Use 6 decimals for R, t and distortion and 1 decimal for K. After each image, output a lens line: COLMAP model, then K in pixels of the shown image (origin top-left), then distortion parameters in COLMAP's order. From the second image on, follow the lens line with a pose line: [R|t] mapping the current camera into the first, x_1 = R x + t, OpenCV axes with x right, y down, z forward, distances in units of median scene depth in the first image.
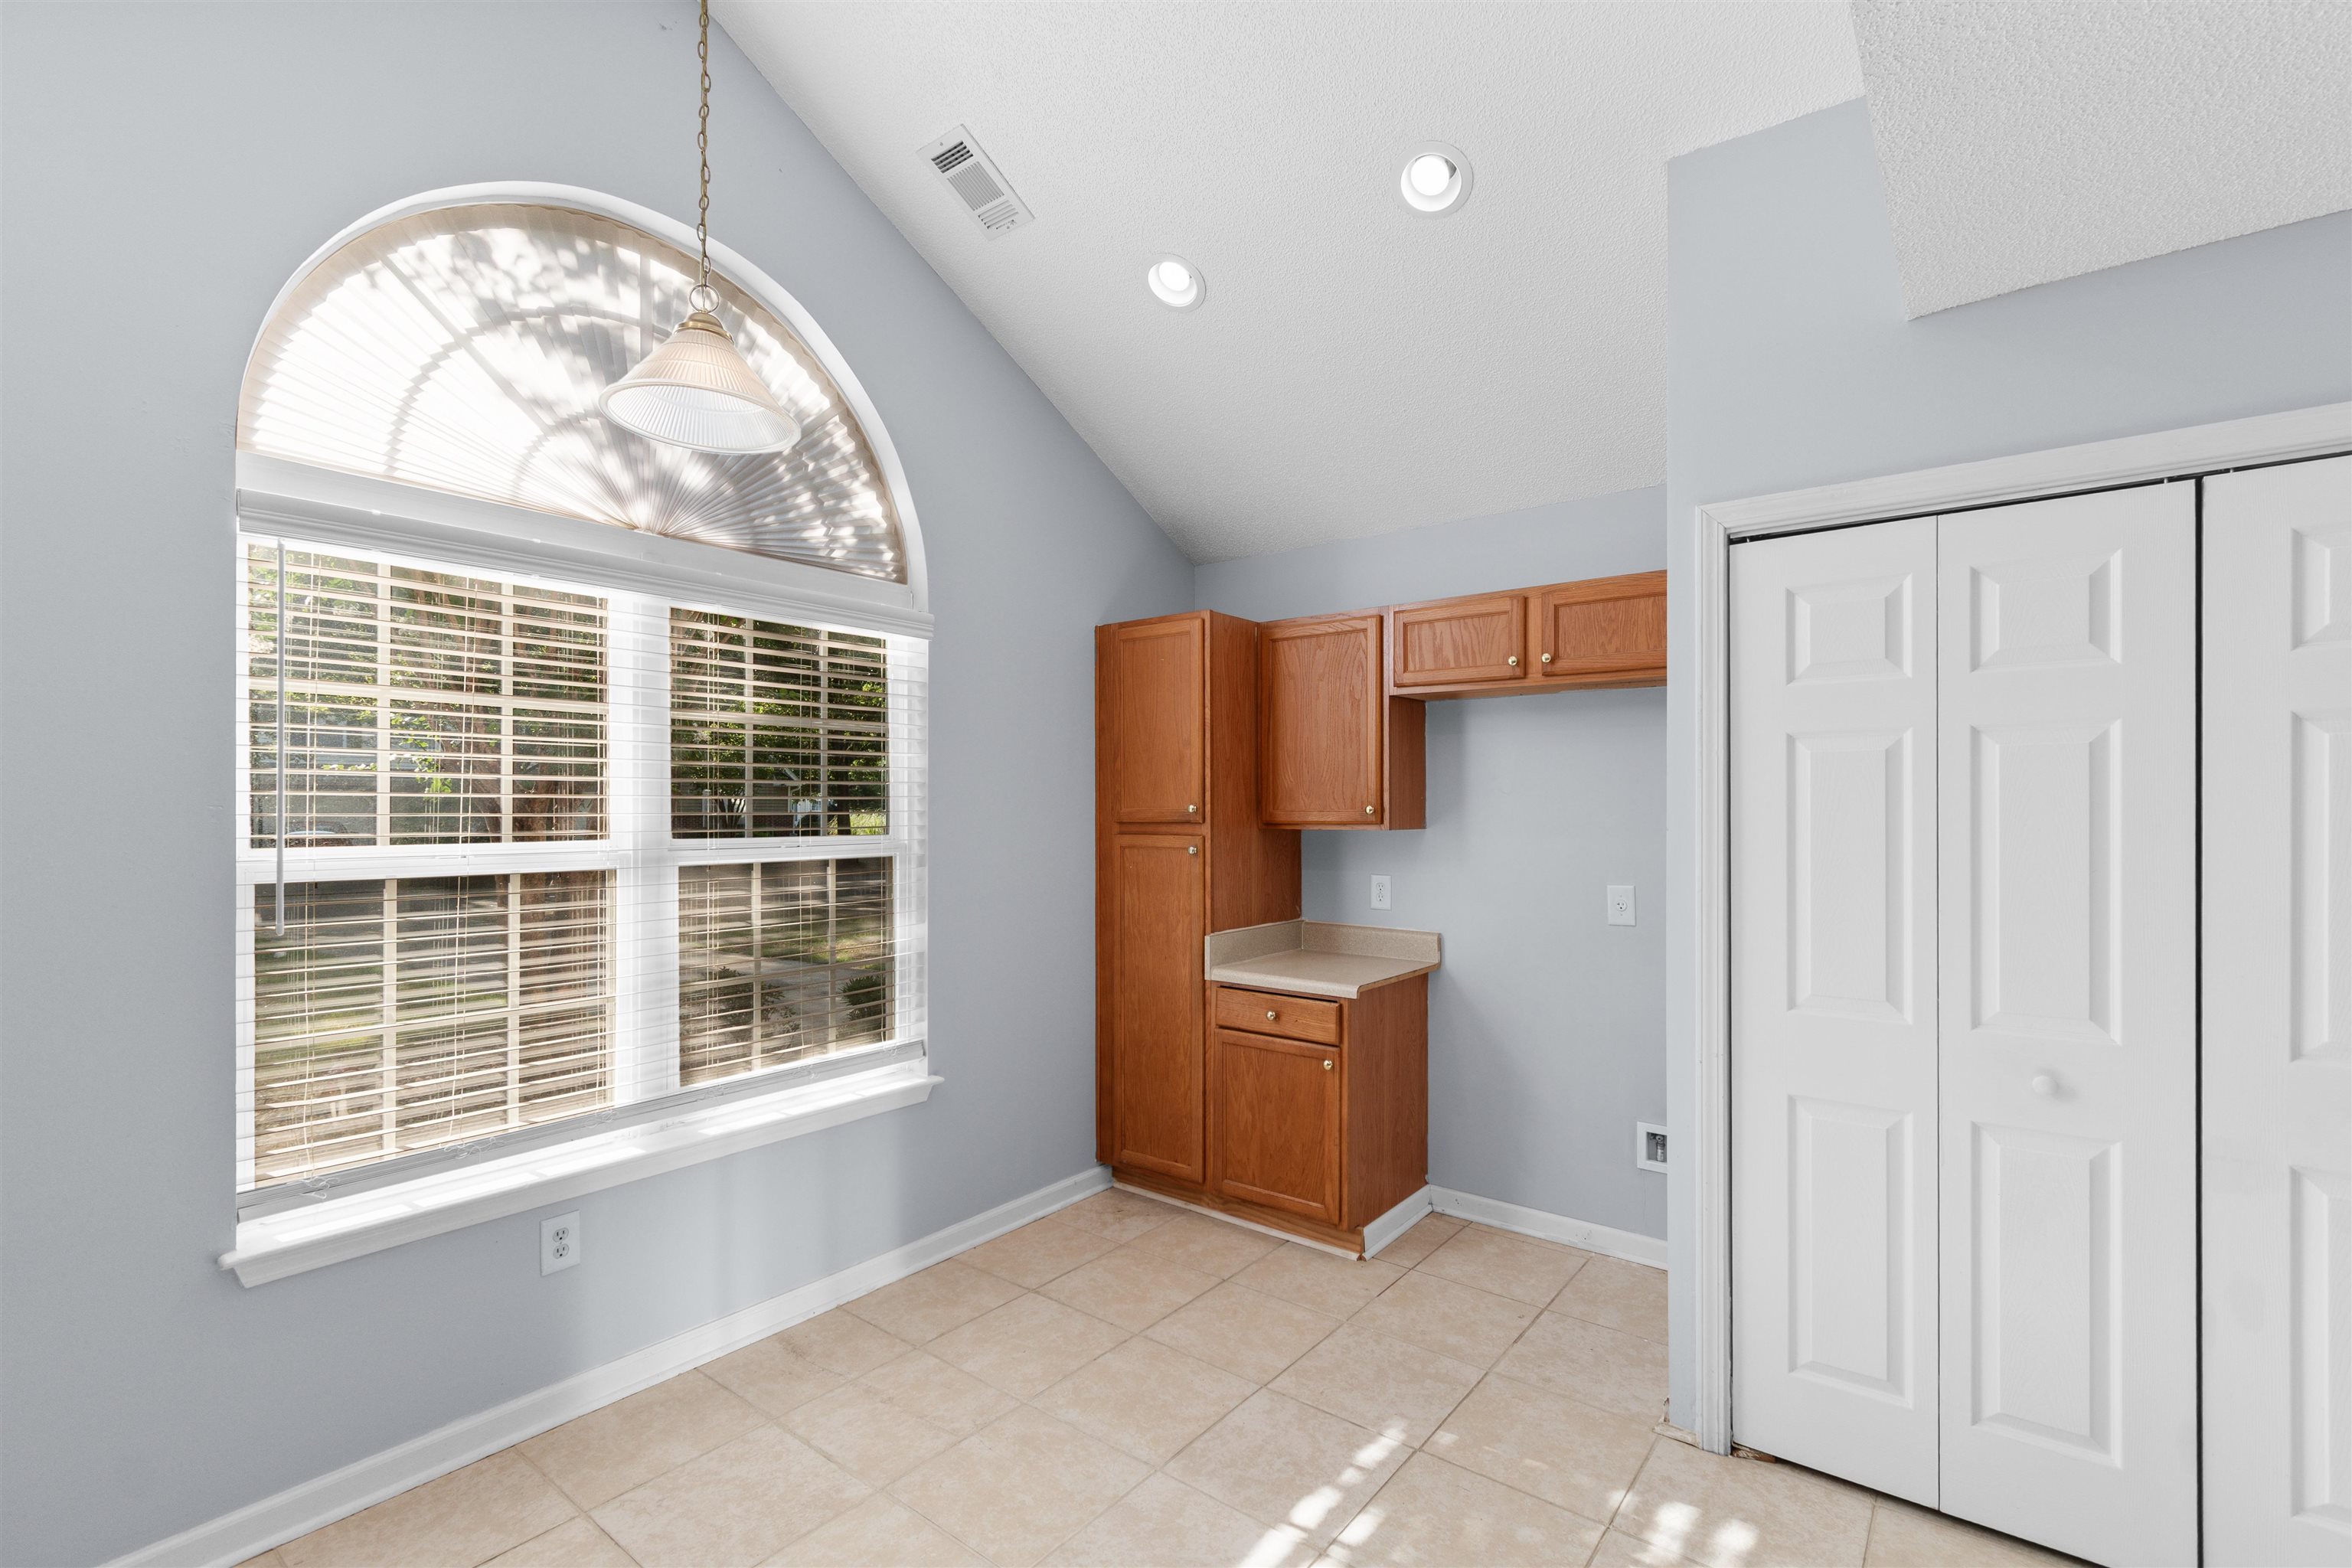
lens RADIAL K [[1037.6, 0, 1197.0], [0, 1037.6, 801.5], [0, 0, 1]] dist [0.006835, -0.003553]
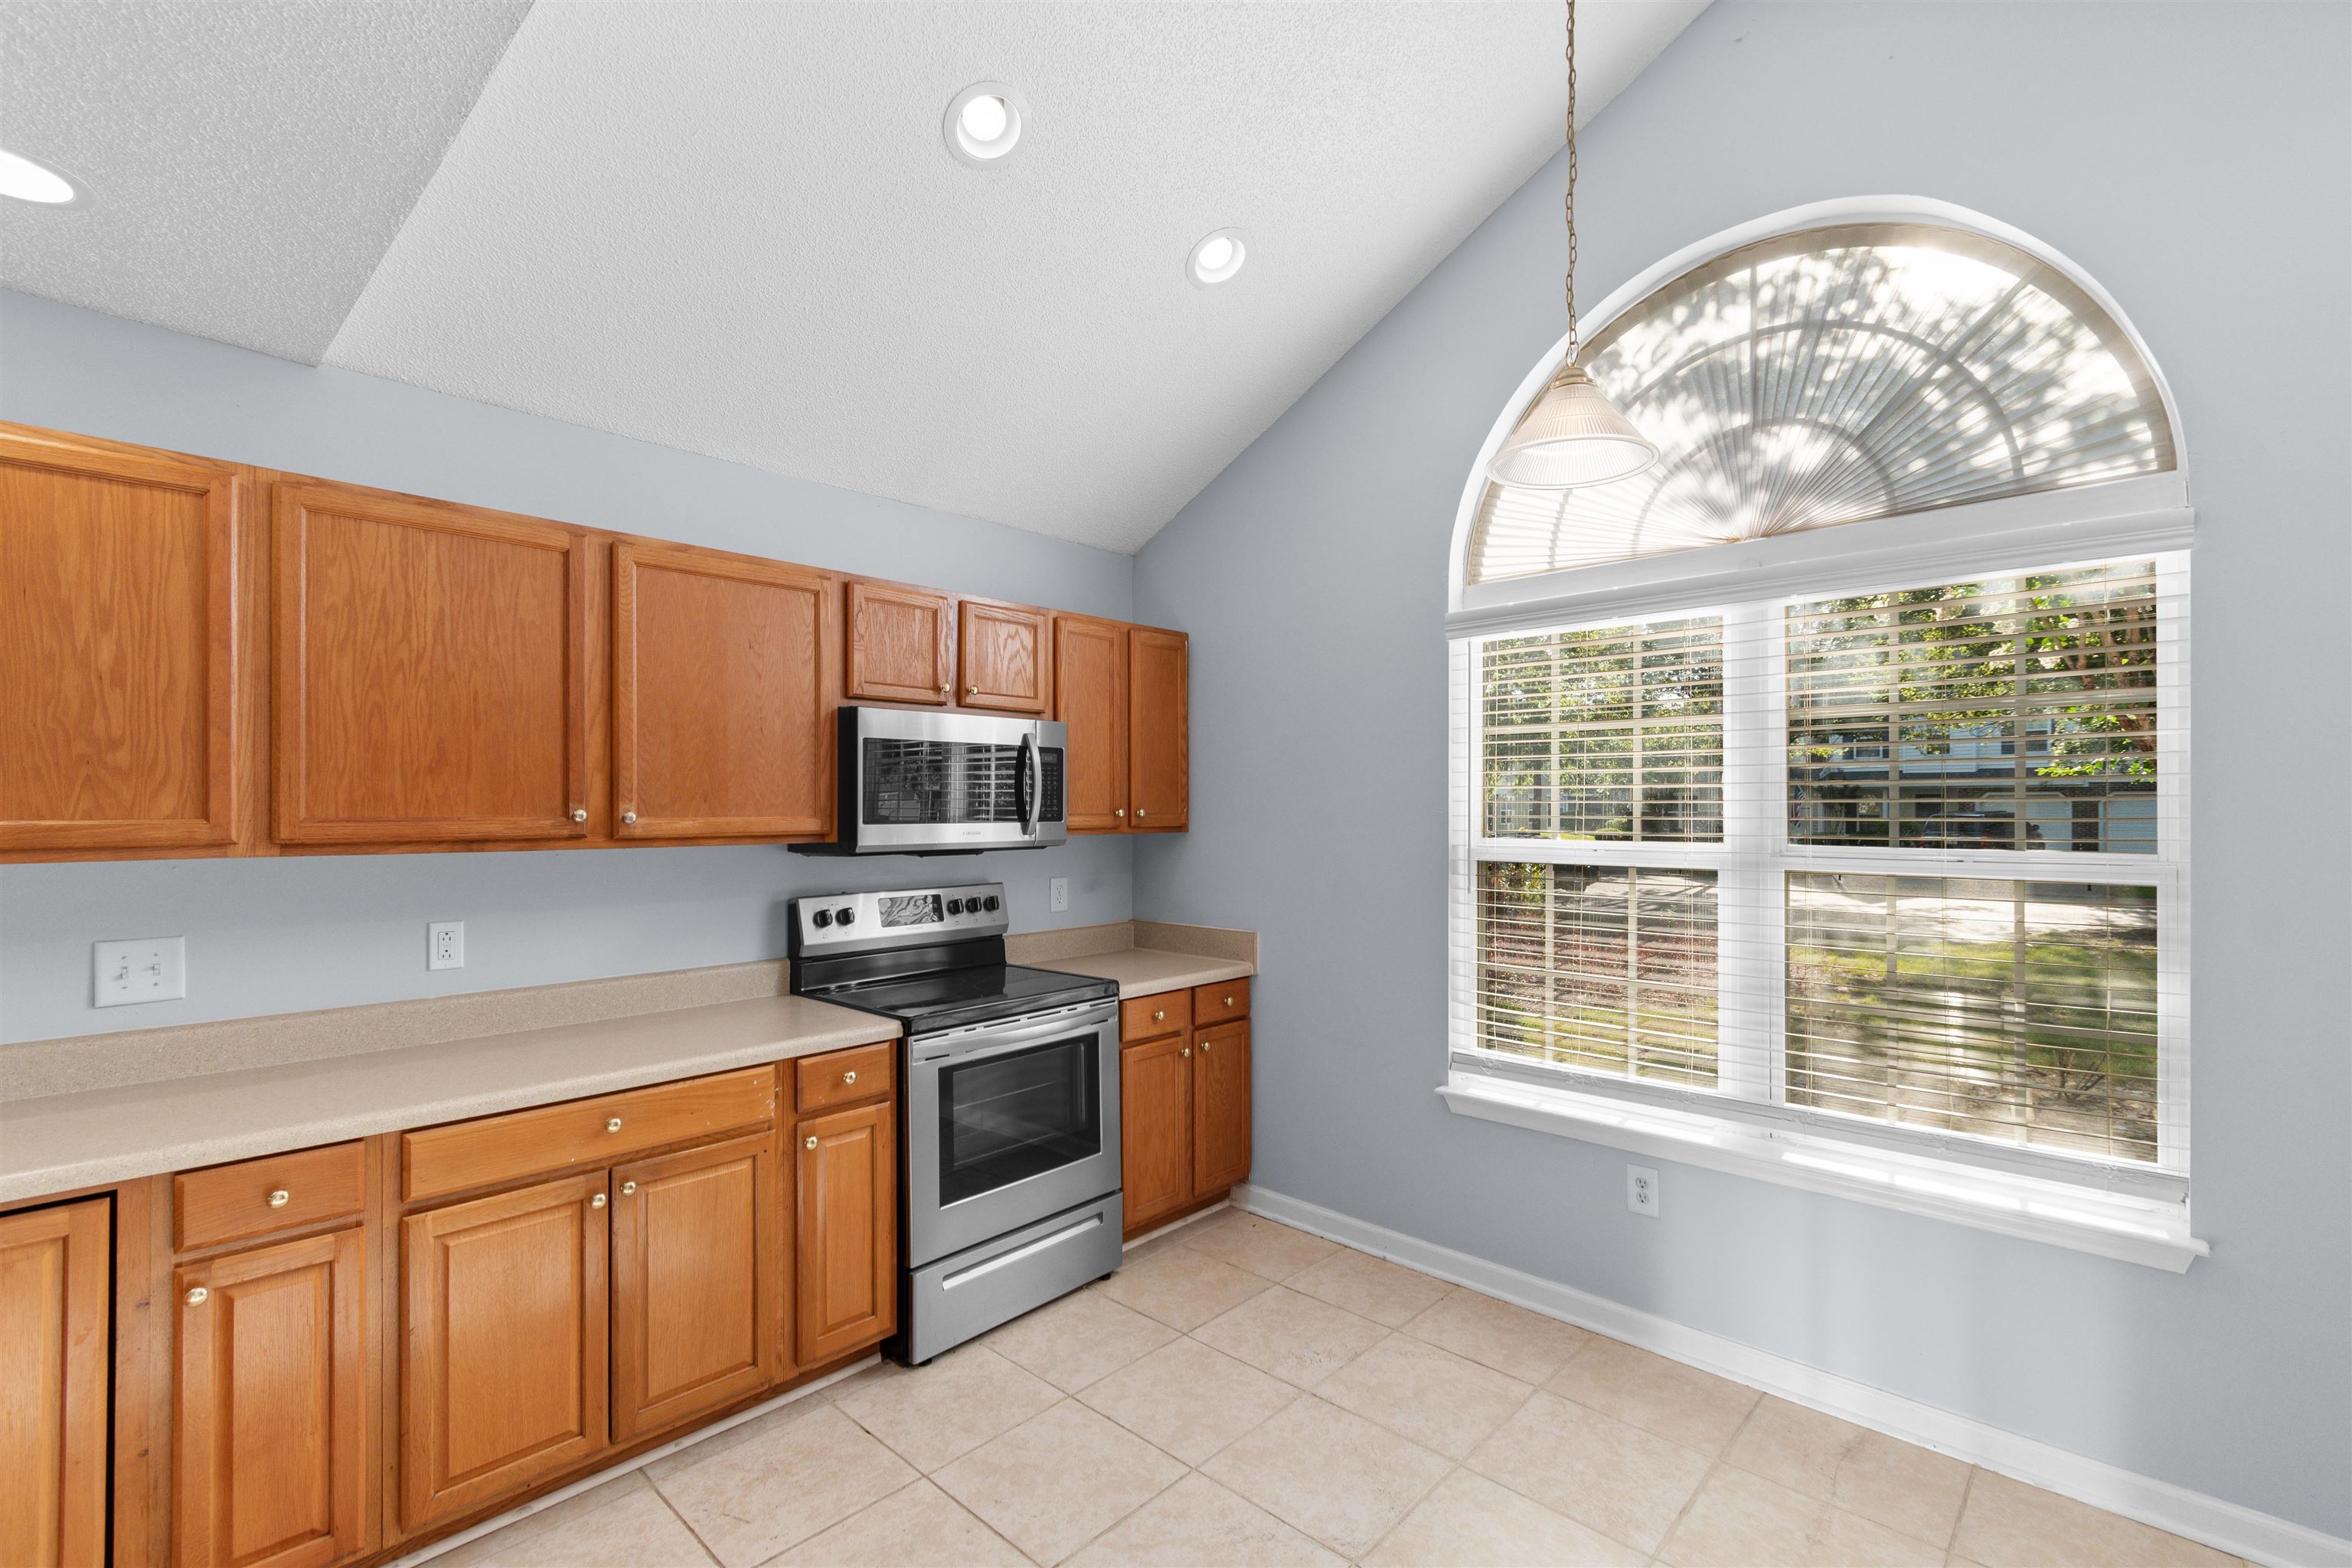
lens RADIAL K [[1037.6, 0, 1186.3], [0, 1037.6, 805.9], [0, 0, 1]] dist [0.006835, -0.003553]
pose [[-0.096544, -0.006218, -0.995309, 0.536346], [0.005268, 0.999963, -0.006758, 0.004276], [0.995315, -0.005896, -0.096508, 0.564572]]
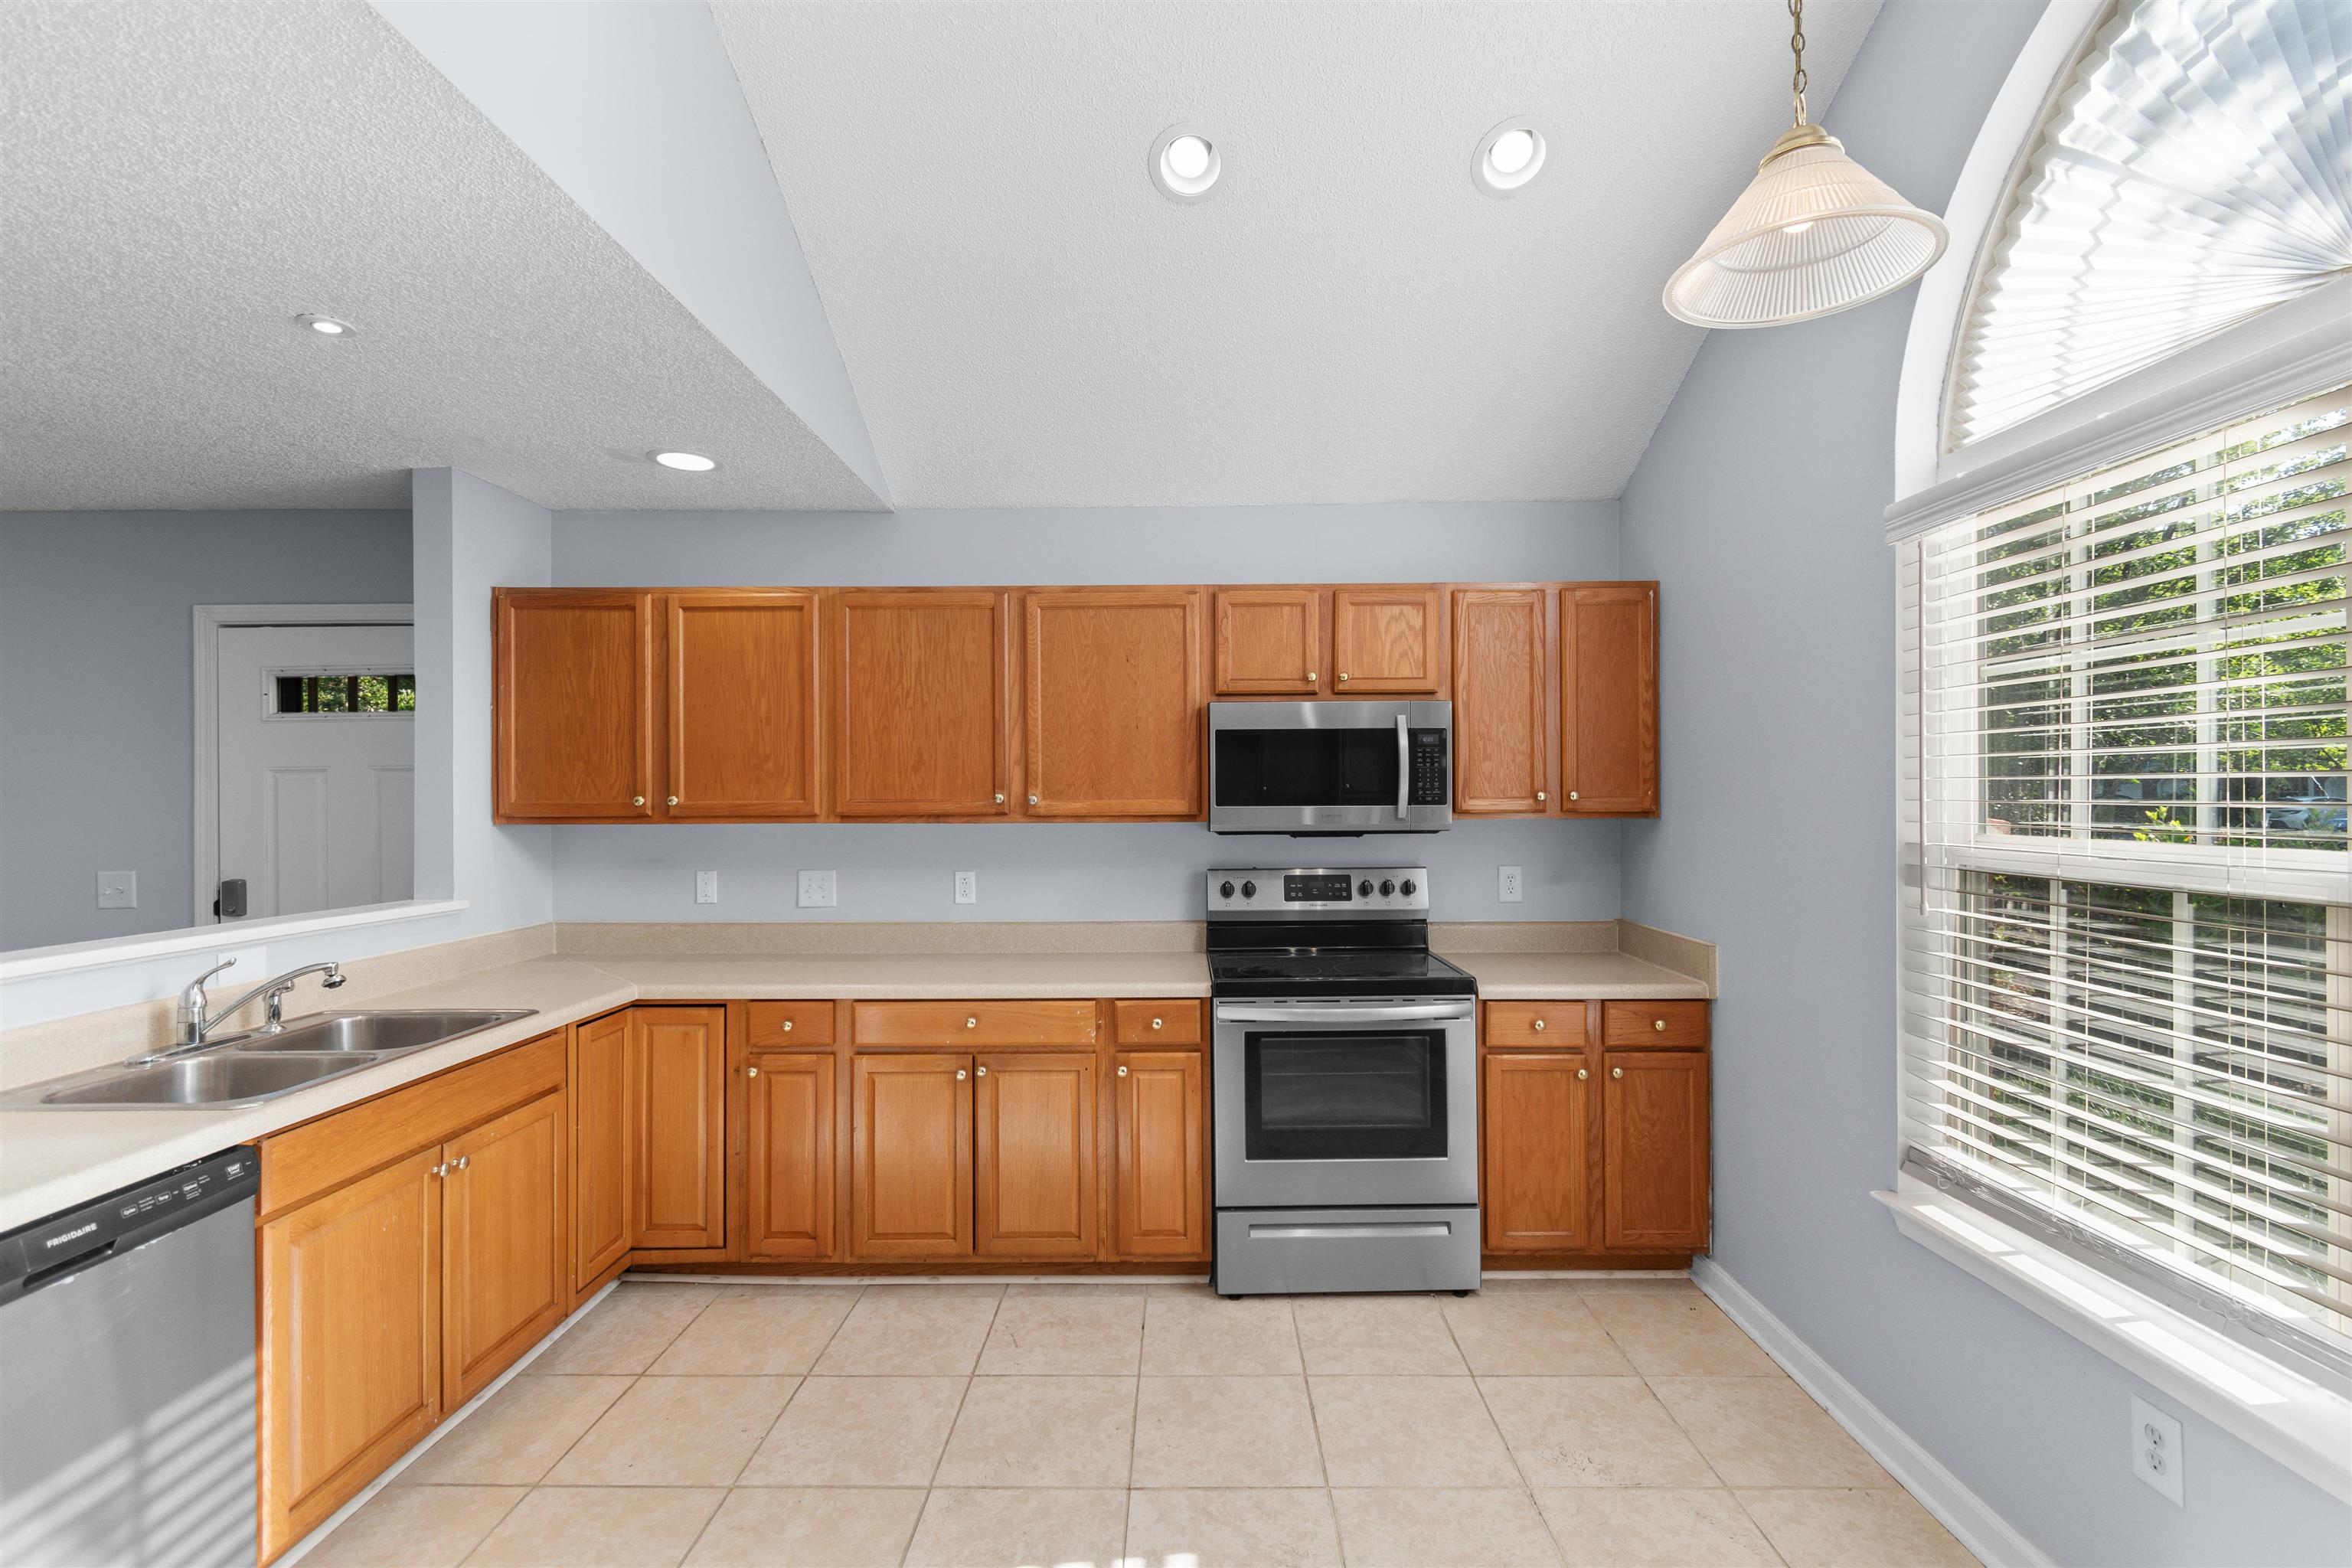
lens RADIAL K [[1037.6, 0, 1191.3], [0, 1037.6, 795.2], [0, 0, 1]] dist [0.006835, -0.003553]
pose [[-0.796932, -0.000493, -0.604068, 0.257508], [0.003799, 0.999976, -0.005828, 0.007910], [0.604057, -0.006939, -0.796911, 1.070266]]
